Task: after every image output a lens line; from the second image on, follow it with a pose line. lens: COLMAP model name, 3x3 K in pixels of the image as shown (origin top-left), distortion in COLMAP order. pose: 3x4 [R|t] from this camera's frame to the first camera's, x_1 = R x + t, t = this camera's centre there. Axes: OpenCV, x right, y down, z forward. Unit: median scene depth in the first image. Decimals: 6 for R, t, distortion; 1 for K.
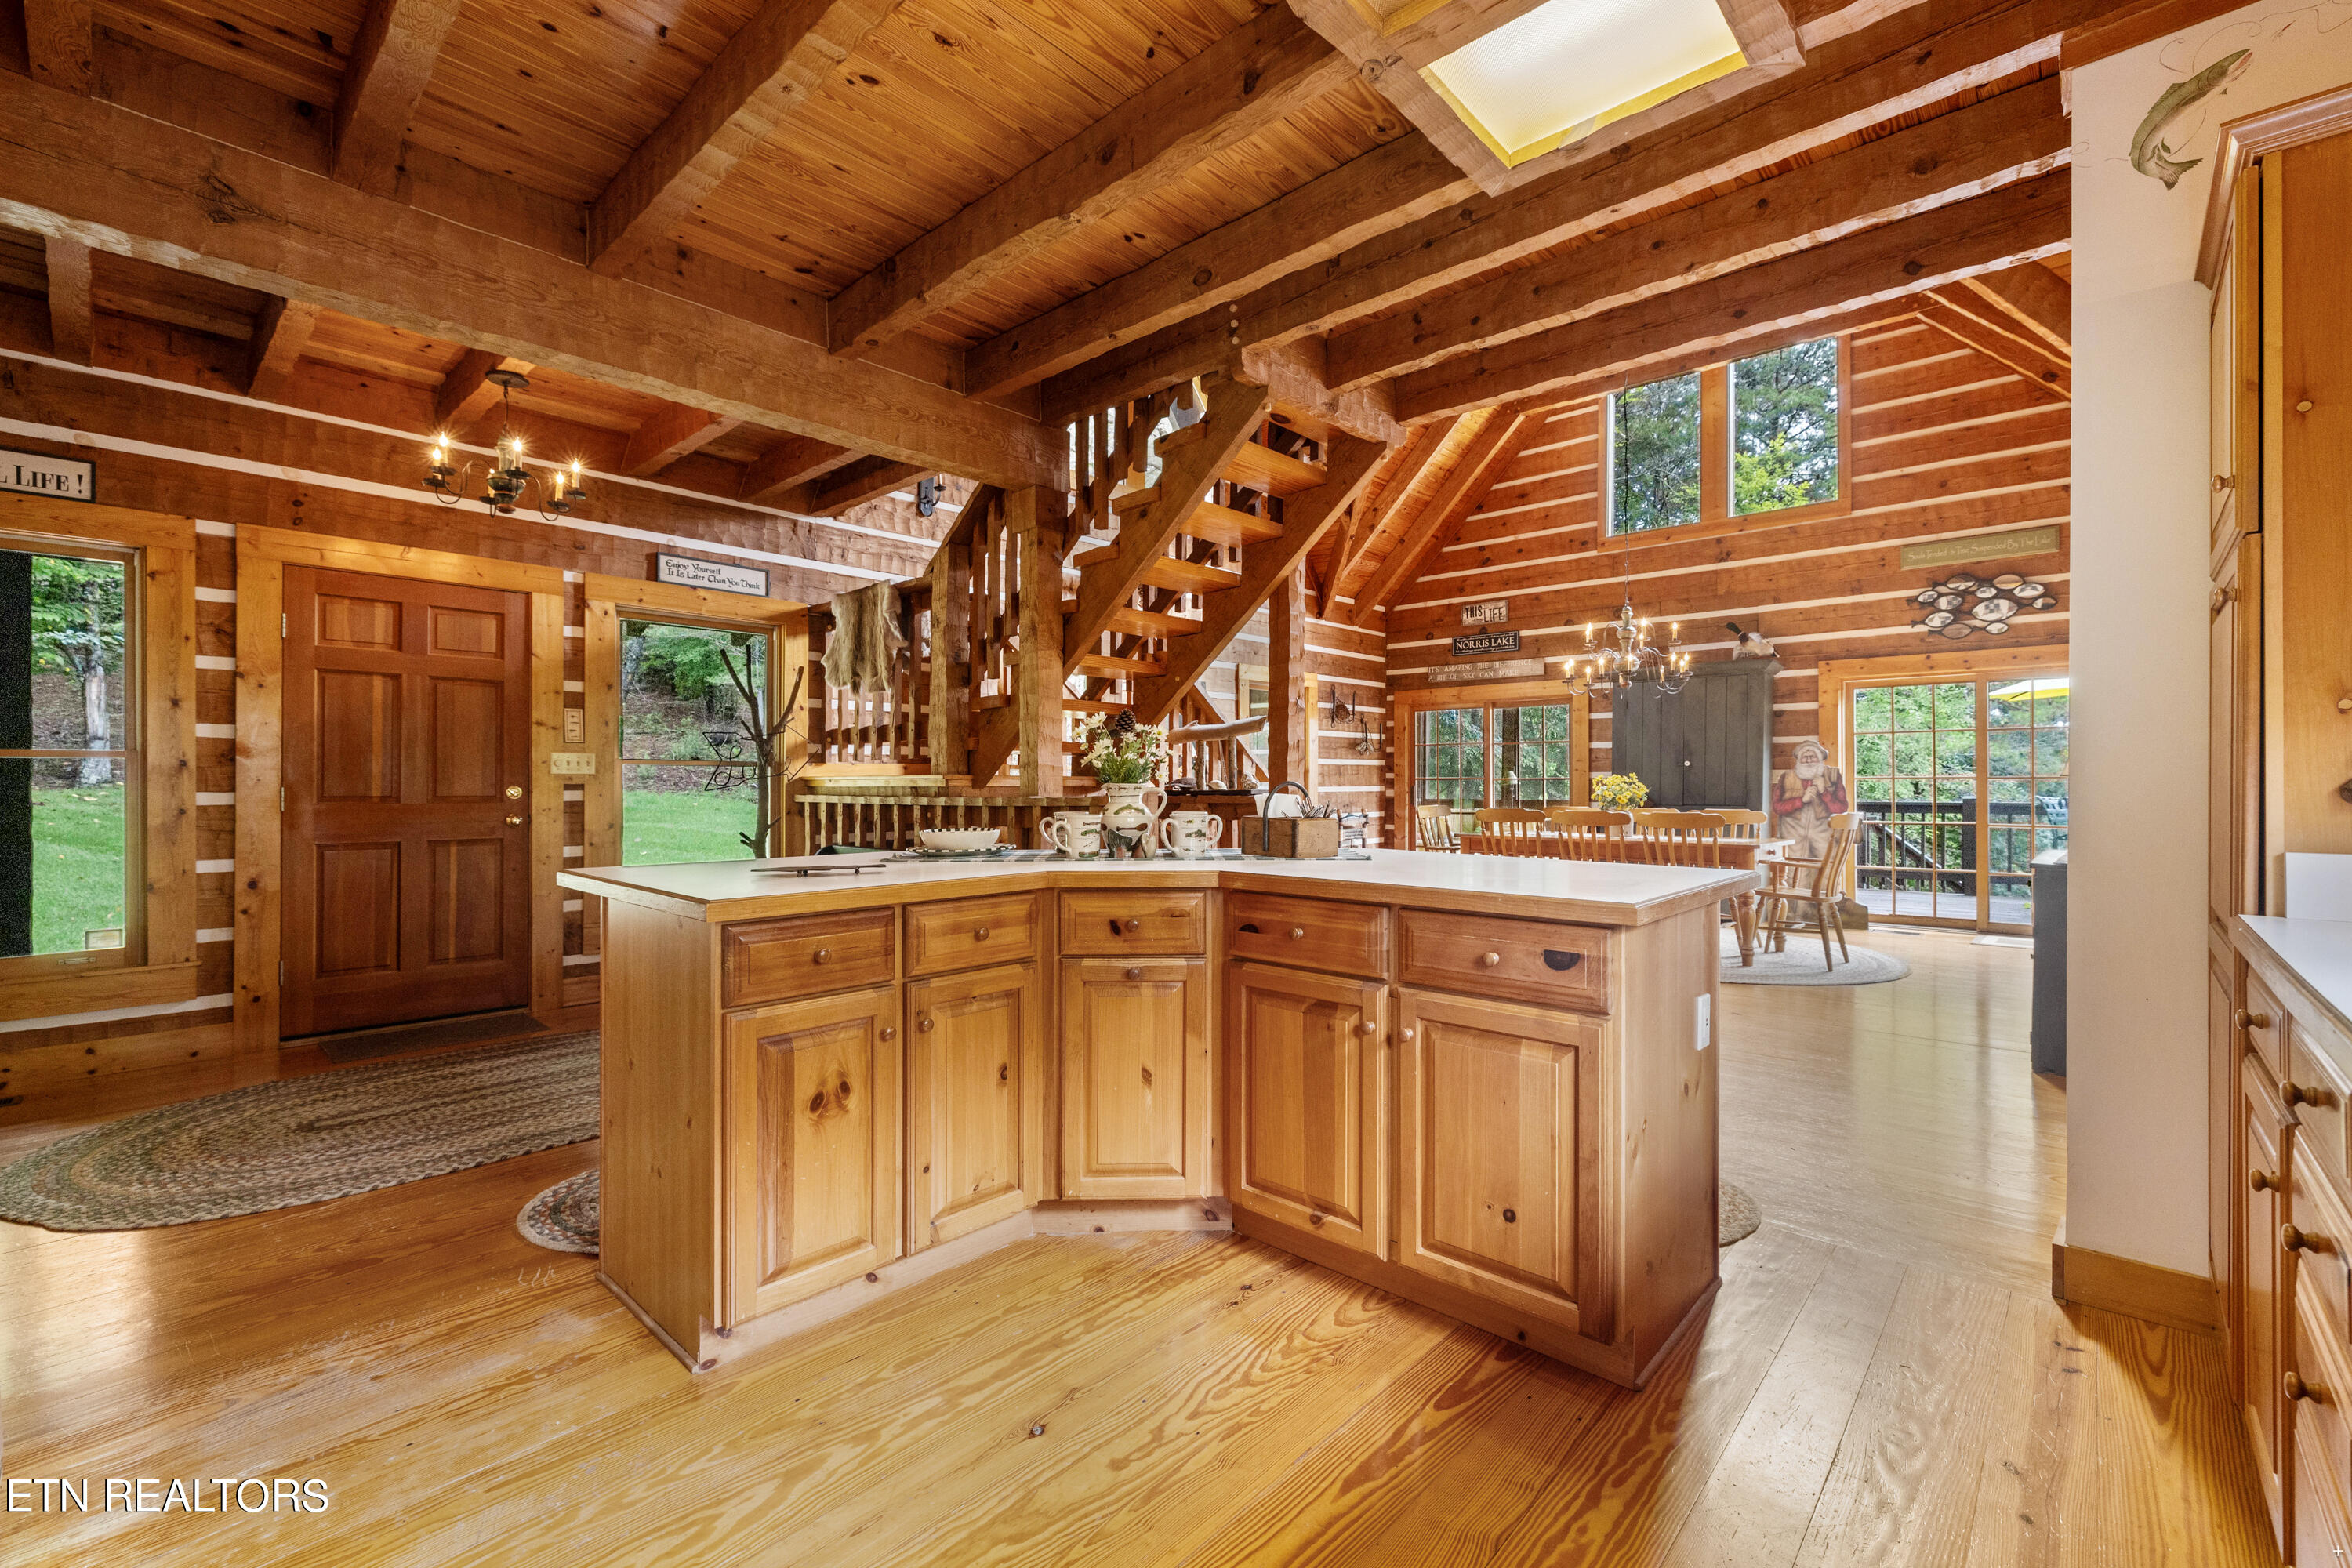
lens RADIAL K [[1000.8, 0, 1176.0], [0, 1000.8, 784.0], [0, 0, 1]] dist [-0.001507, -0.000126]
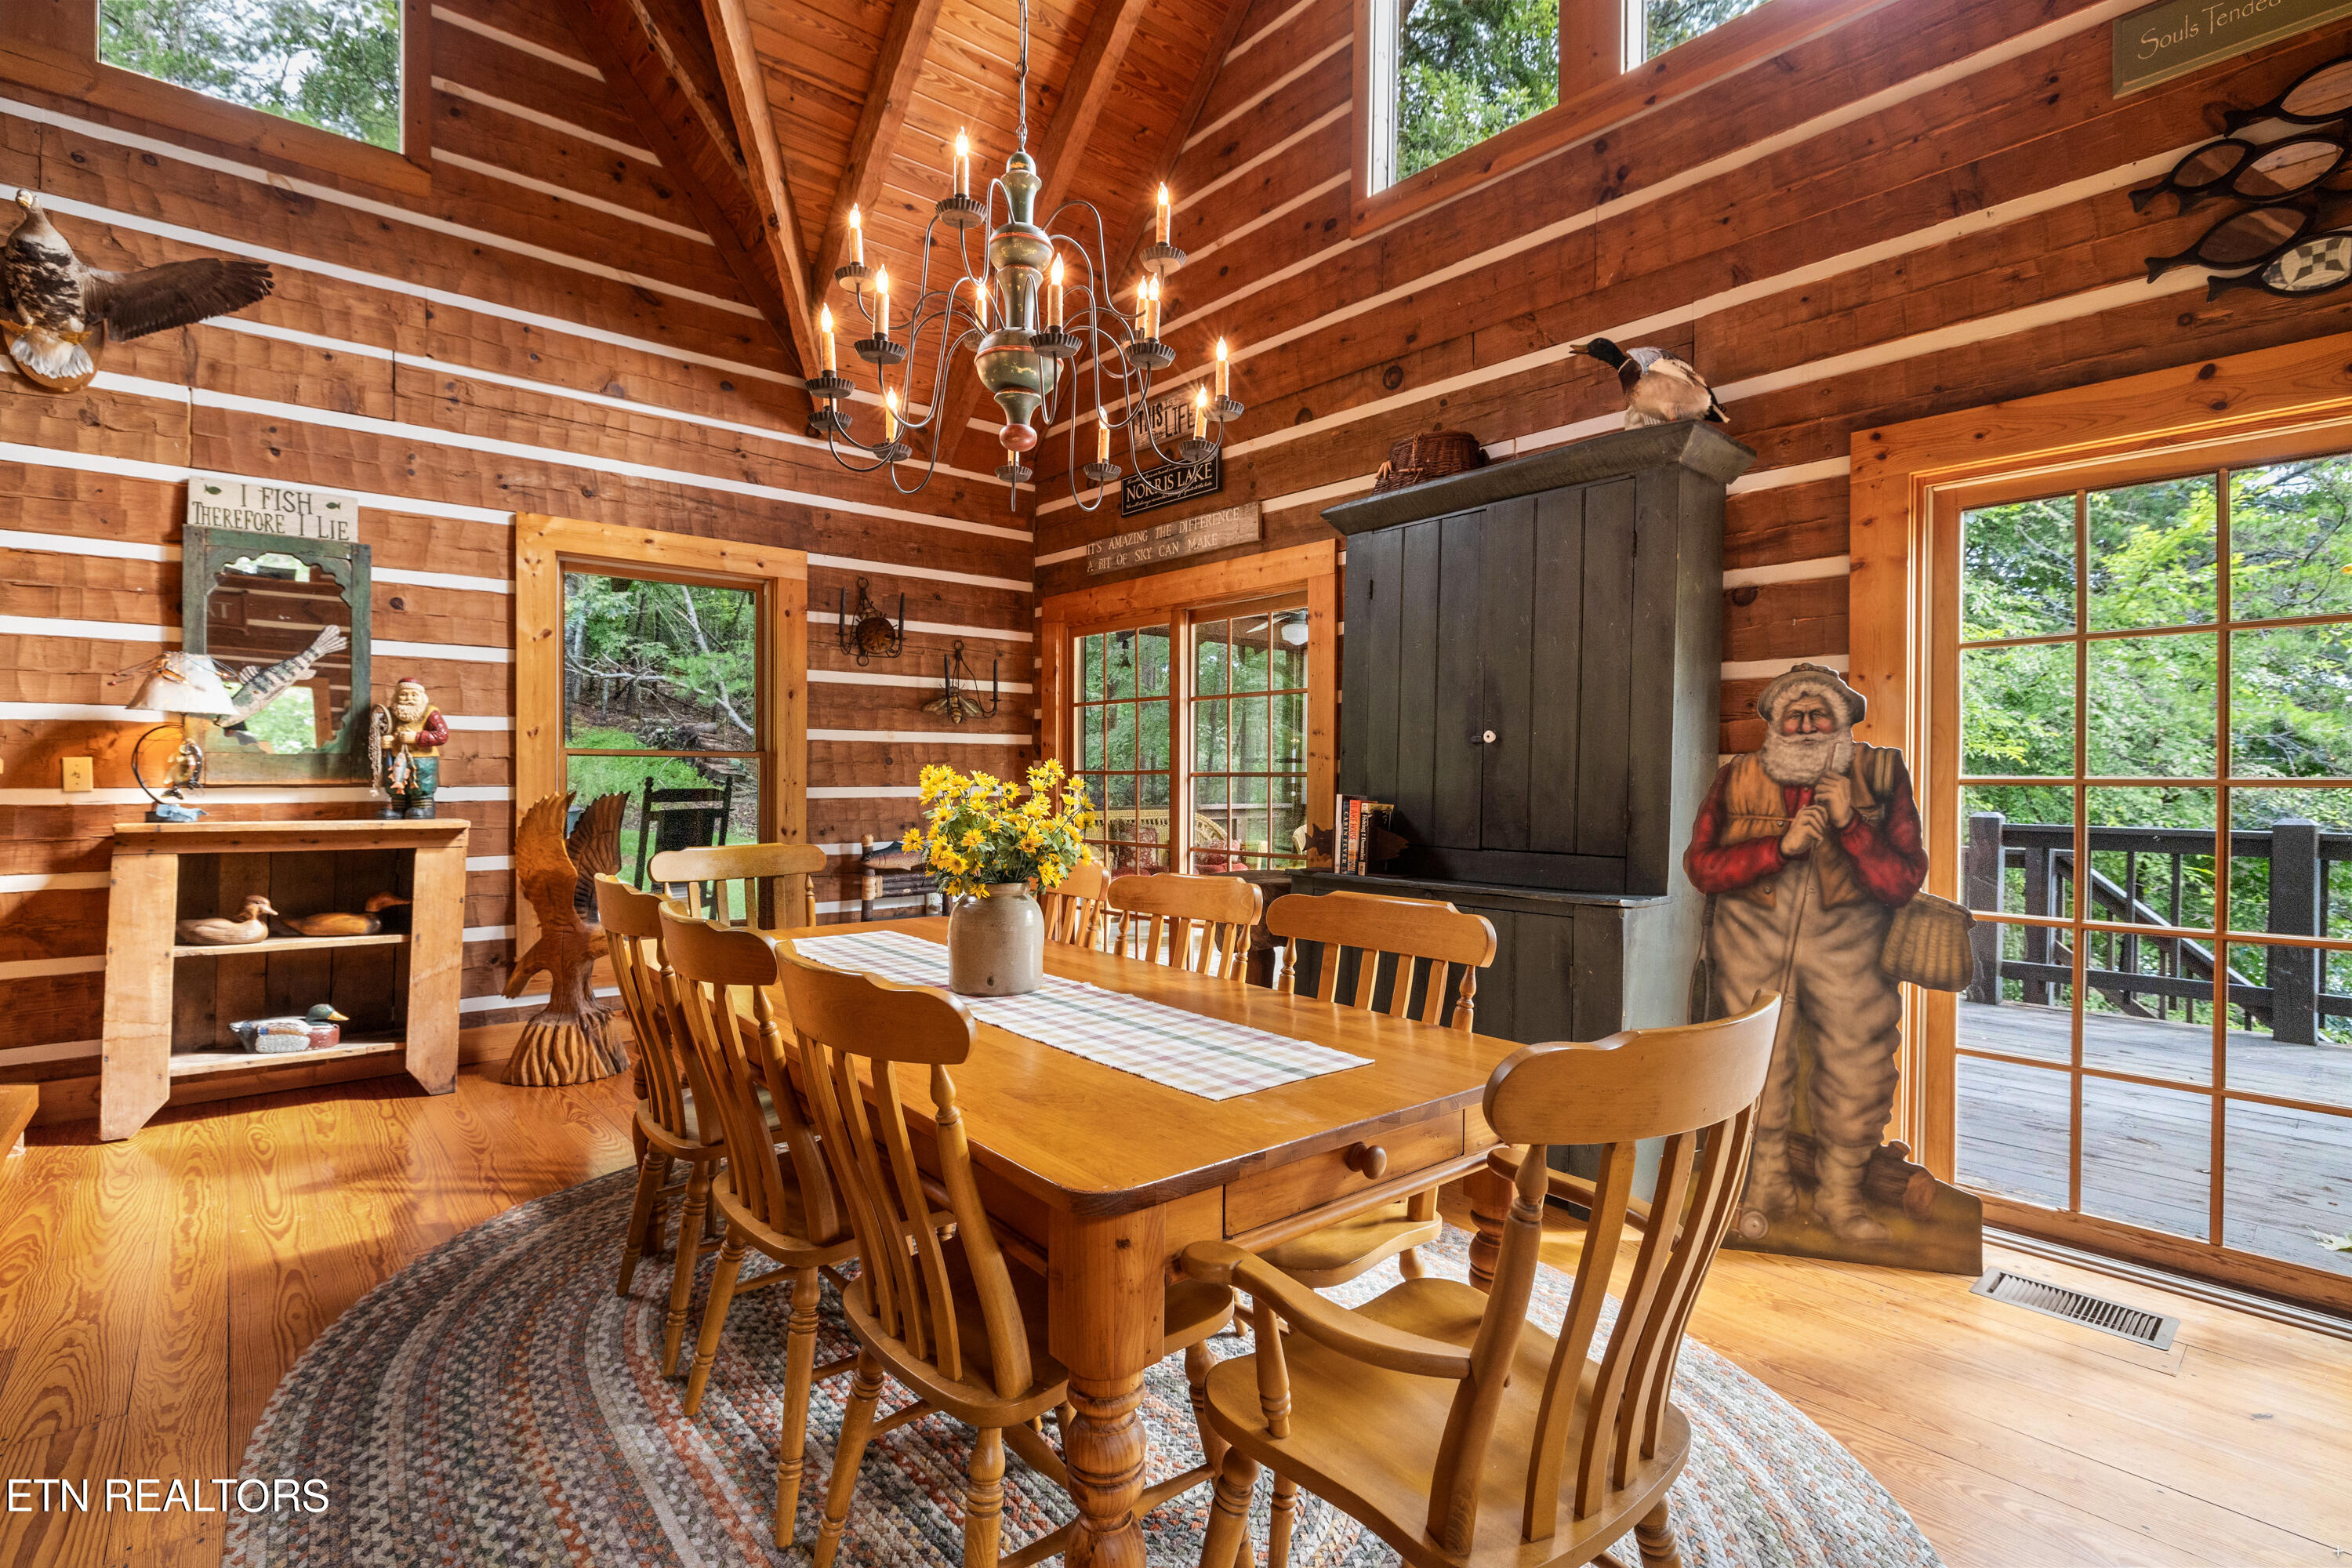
lens RADIAL K [[1102.9, 0, 1176.0], [0, 1102.9, 784.0], [0, 0, 1]] dist [-0.002565, -0.000115]
pose [[0.995286, 0.007703, -0.096675, 0.447897], [-0.006799, 0.999930, 0.009677, -0.006585], [0.096743, -0.008974, 0.995269, 0.600893]]
